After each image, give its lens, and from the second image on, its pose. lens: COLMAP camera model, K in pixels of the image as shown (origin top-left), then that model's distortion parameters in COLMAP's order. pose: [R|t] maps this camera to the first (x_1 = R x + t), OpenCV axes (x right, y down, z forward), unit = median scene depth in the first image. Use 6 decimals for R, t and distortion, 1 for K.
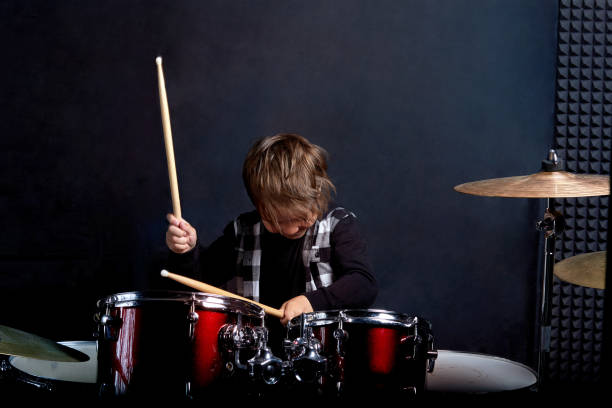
lens RADIAL K [[1134.4, 0, 306.0], [0, 1134.4, 204.0], [0, 0, 1]] dist [-0.172239, -0.272287]
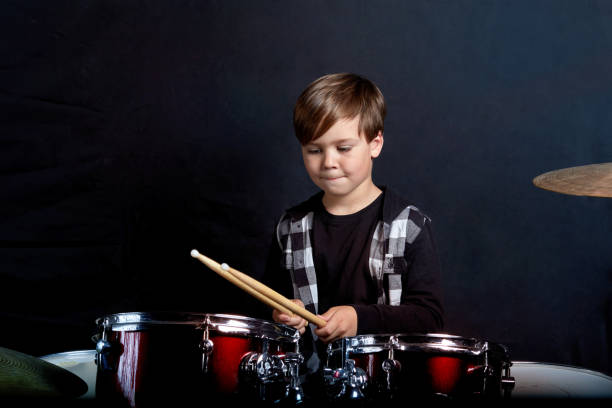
lens RADIAL K [[1134.4, 0, 306.0], [0, 1134.4, 204.0], [0, 0, 1]] dist [-0.172239, -0.272287]
pose [[0.996927, -0.009894, -0.077703, 0.033565], [0.010627, 0.999903, 0.009029, -0.006766], [0.077606, -0.009827, 0.996936, 0.199690]]
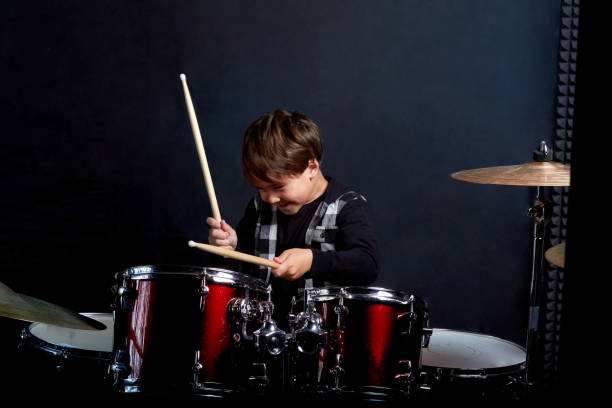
lens RADIAL K [[1134.4, 0, 306.0], [0, 1134.4, 204.0], [0, 0, 1]] dist [-0.172239, -0.272287]
pose [[0.999664, 0.021304, -0.014770, 0.010970], [-0.021087, 0.999670, 0.014686, 0.000183], [0.015078, -0.014369, 0.999783, -0.069930]]
